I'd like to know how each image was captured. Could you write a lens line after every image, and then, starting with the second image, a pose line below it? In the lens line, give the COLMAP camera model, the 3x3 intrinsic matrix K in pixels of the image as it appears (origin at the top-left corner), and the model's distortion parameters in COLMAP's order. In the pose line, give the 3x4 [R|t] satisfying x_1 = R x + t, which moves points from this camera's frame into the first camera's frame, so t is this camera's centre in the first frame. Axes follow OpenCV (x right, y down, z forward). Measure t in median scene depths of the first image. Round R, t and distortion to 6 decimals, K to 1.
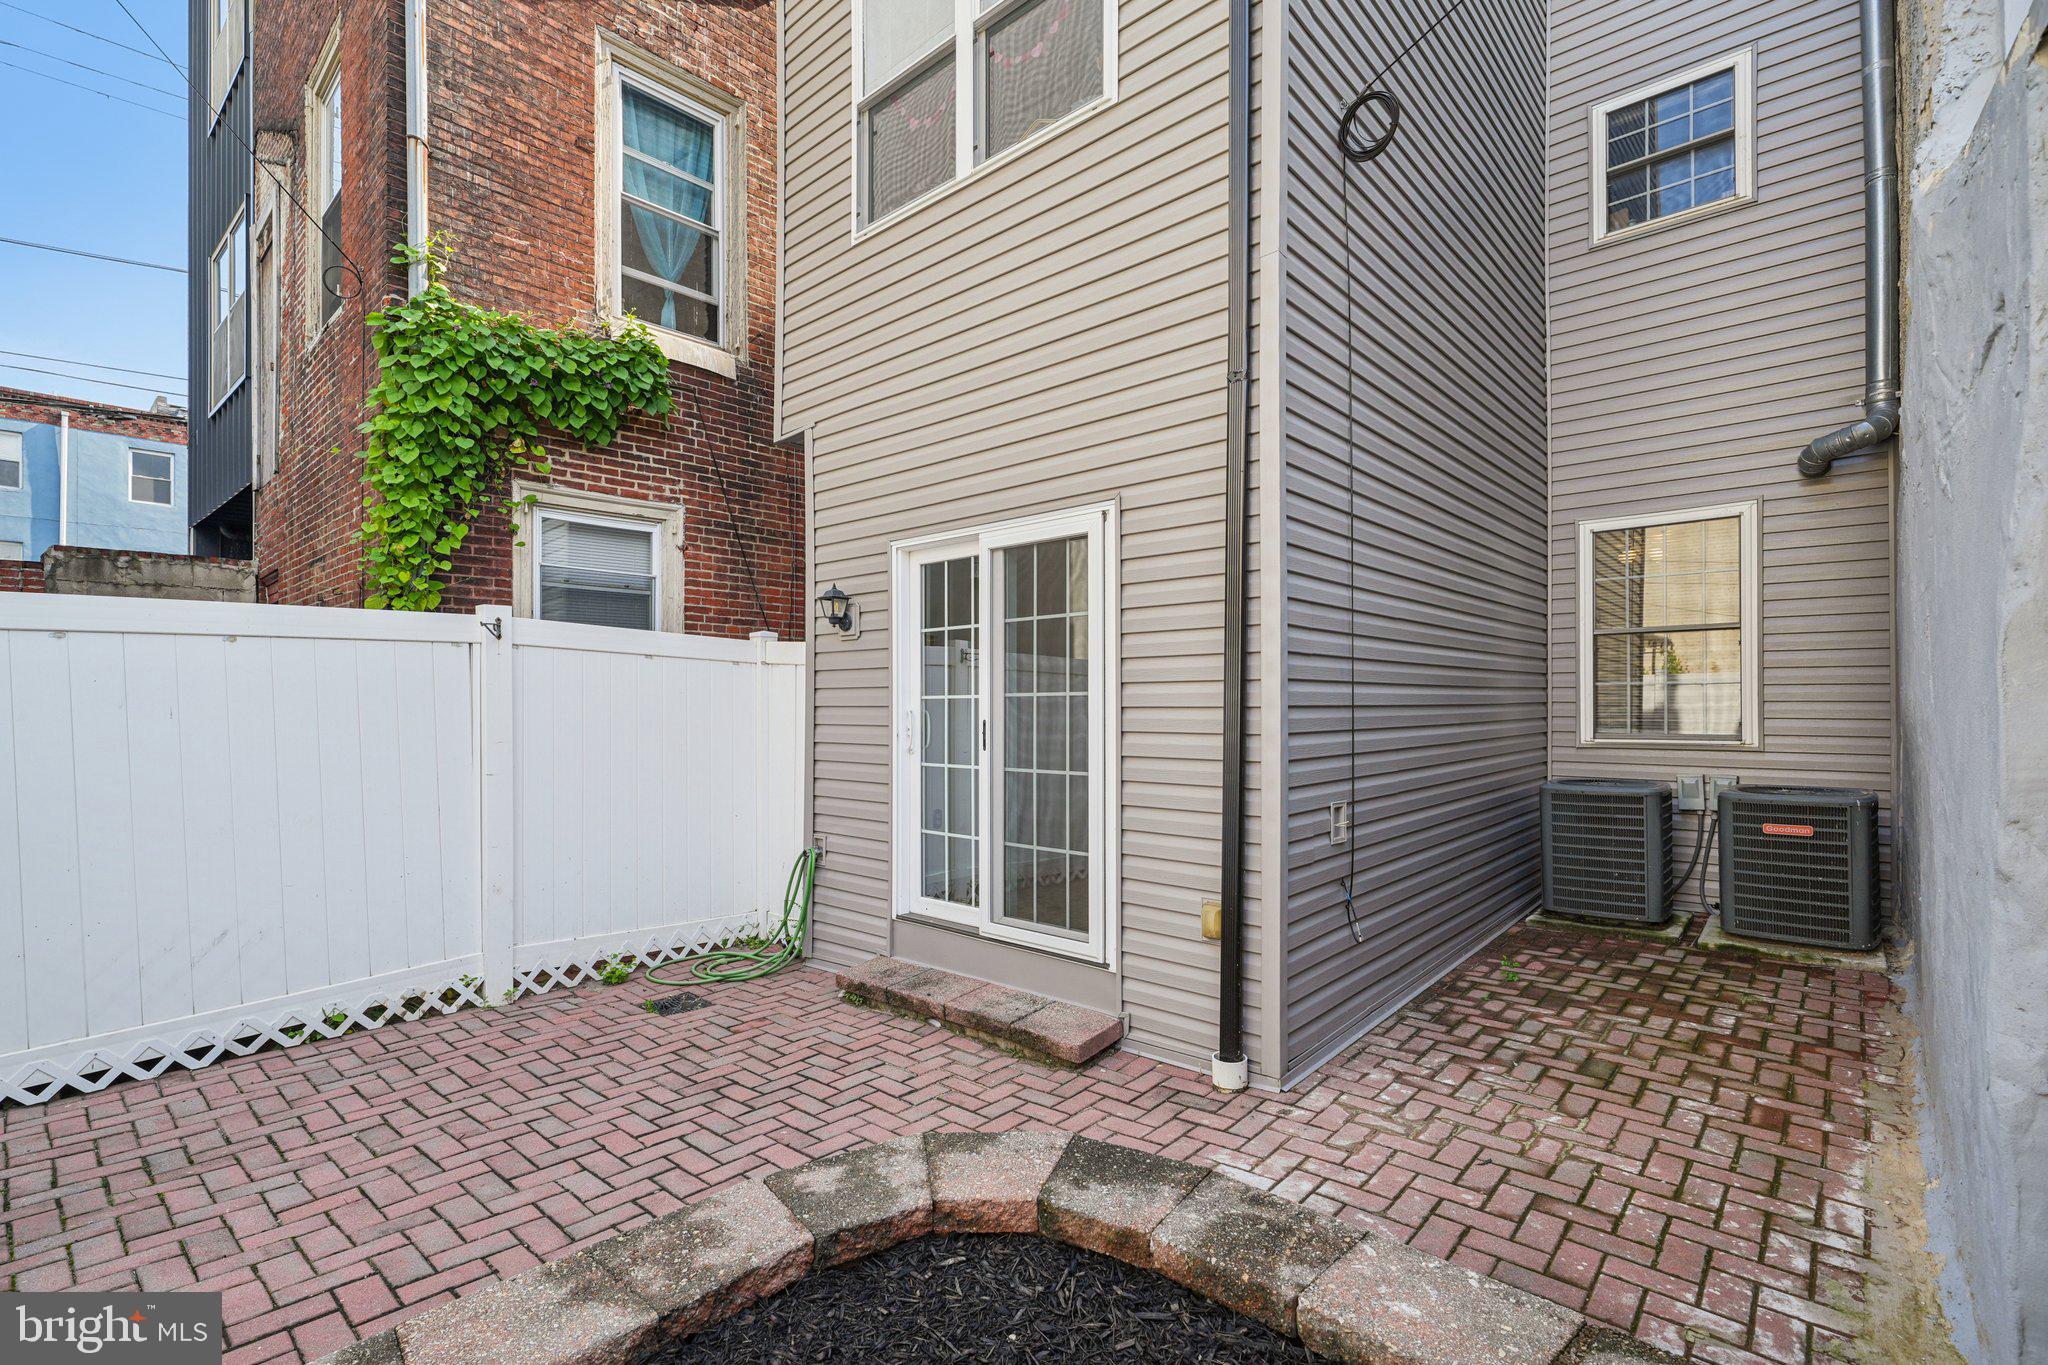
lens RADIAL K [[920.9, 0, 1031.4], [0, 920.9, 697.9], [0, 0, 1]] dist [-0.000273, 0.000798]
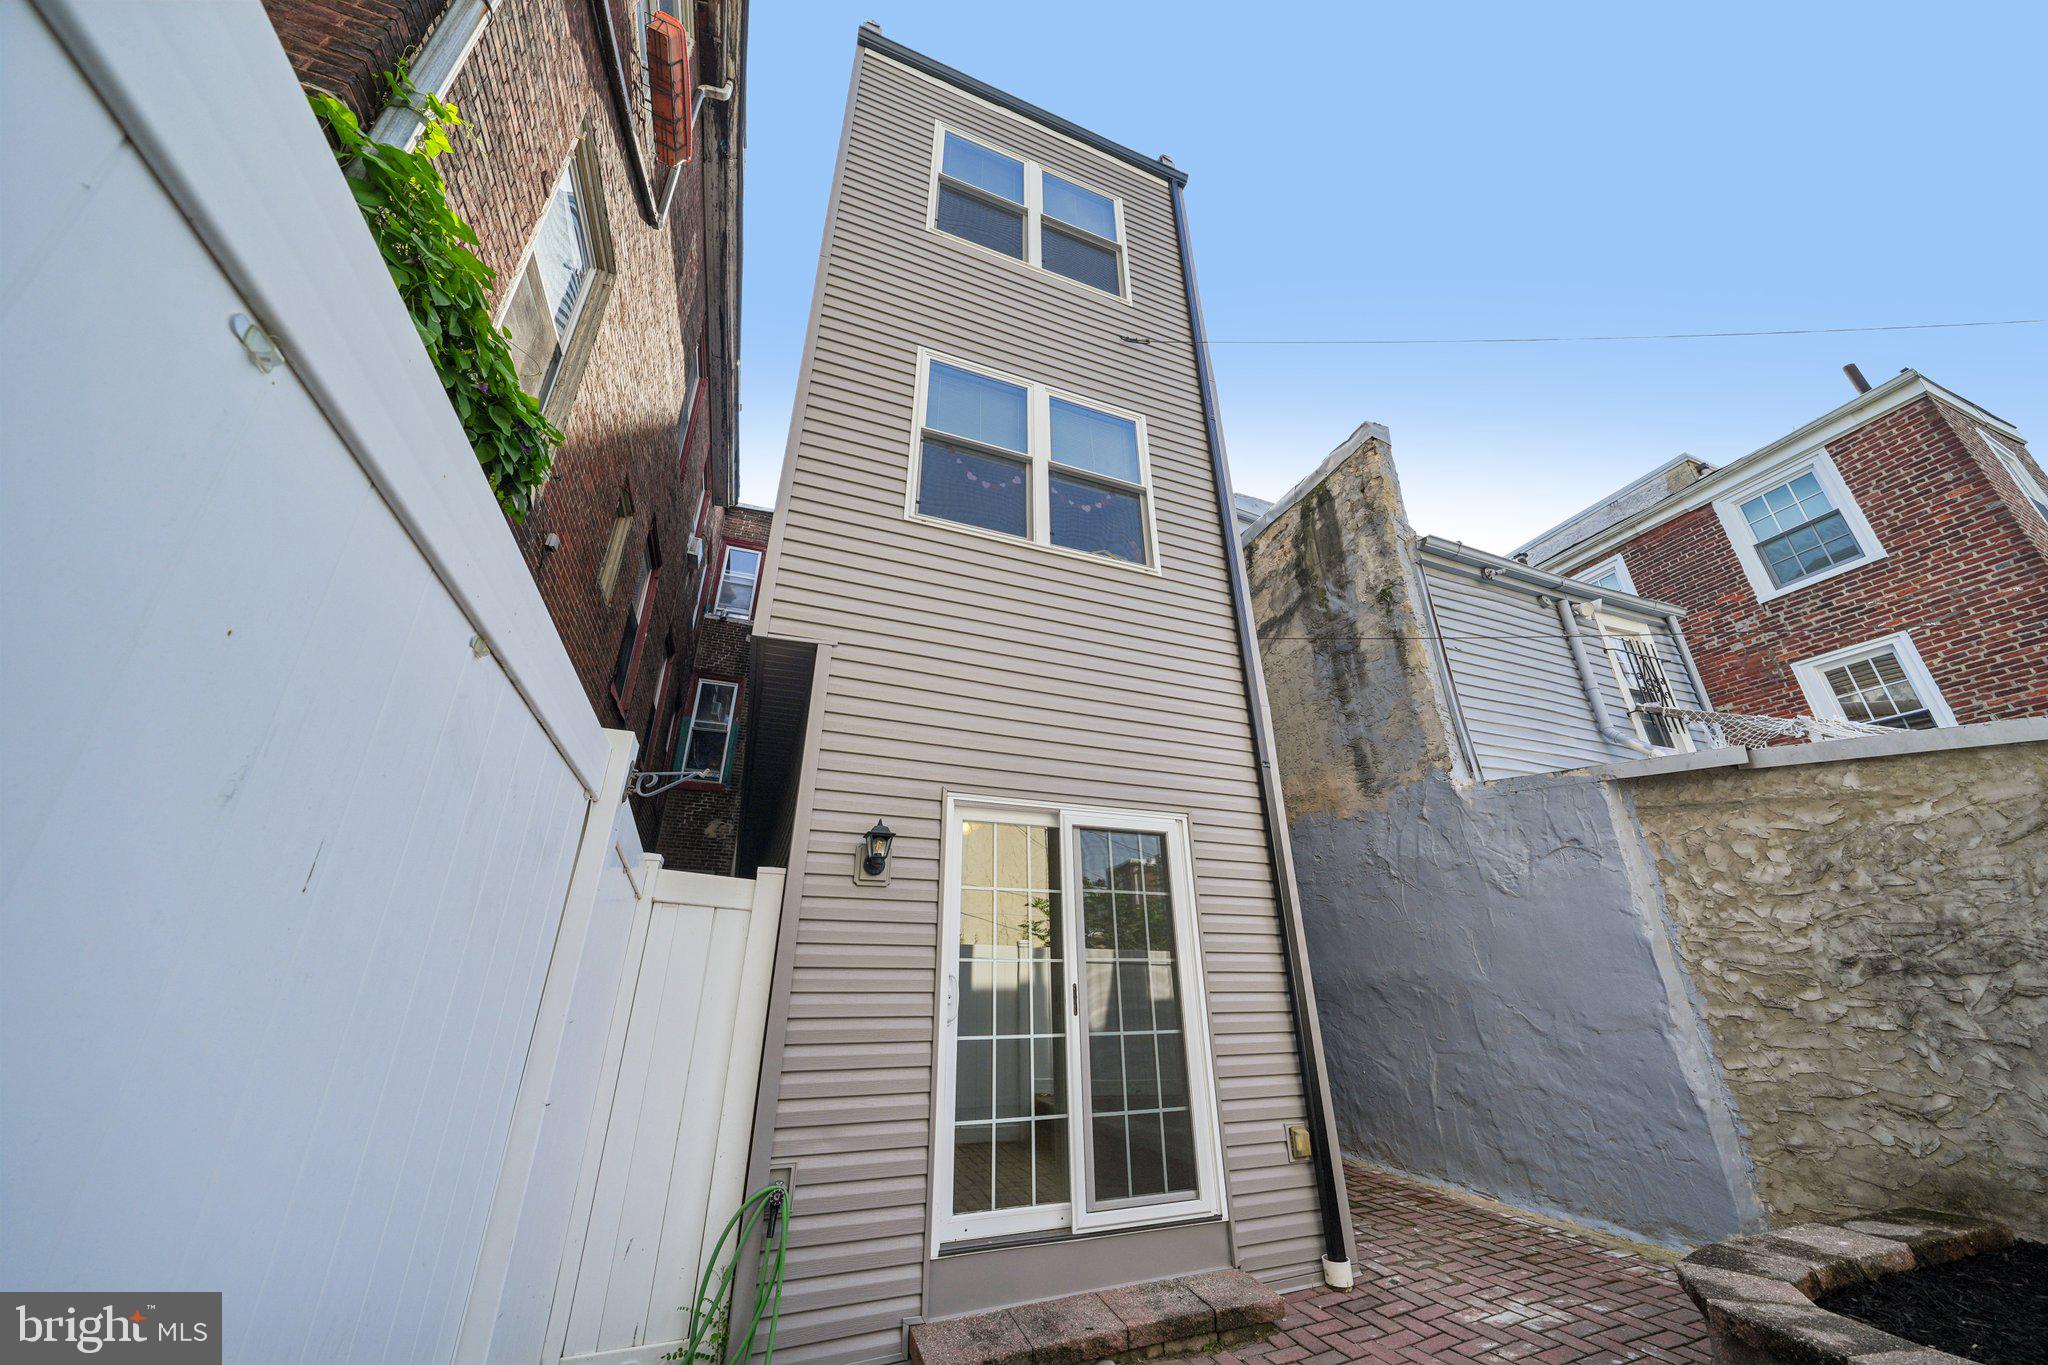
lens RADIAL K [[693.2, 0, 1023.7], [0, 693.2, 683.3], [0, 0, 1]] dist [-0.006829, 0.000647]
pose [[0.456574, 0.365282, 0.811239, -0.744206], [-0.002198, 0.912287, -0.409545, 0.030119], [-0.889683, 0.185204, 0.417330, 0.569205]]
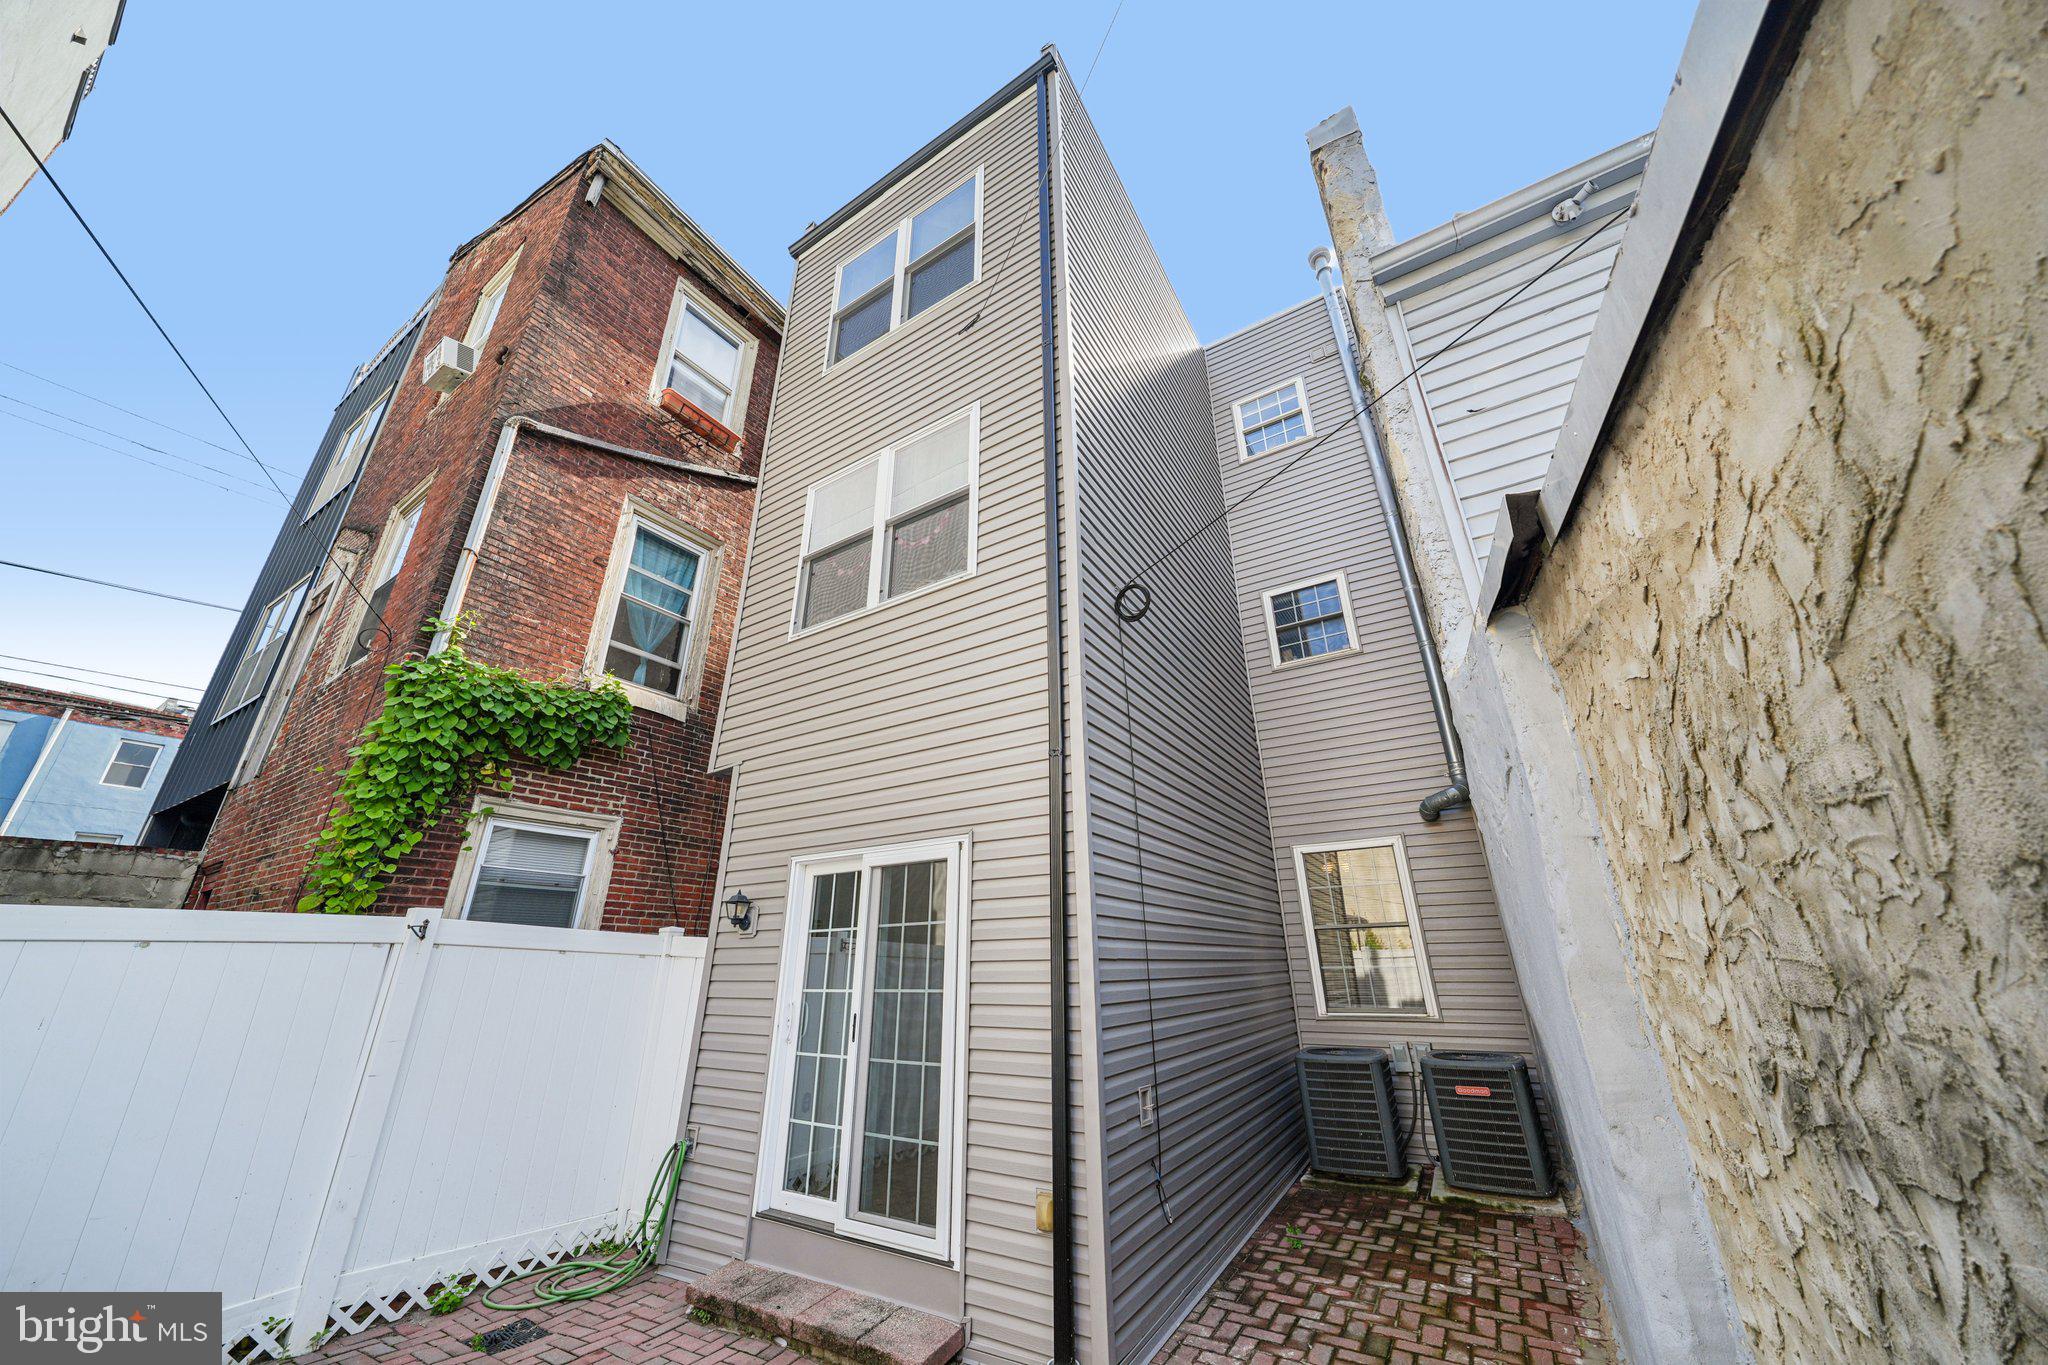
lens RADIAL K [[693.2, 0, 1024.9], [0, 693.2, 686.3], [0, 0, 1]] dist [-0.006829, 0.000647]
pose [[0.985997, 0.056186, 0.157015, 0.000863], [0.006354, 0.928194, -0.372041, -0.030316], [-0.166644, 0.367829, 0.914840, -0.010077]]
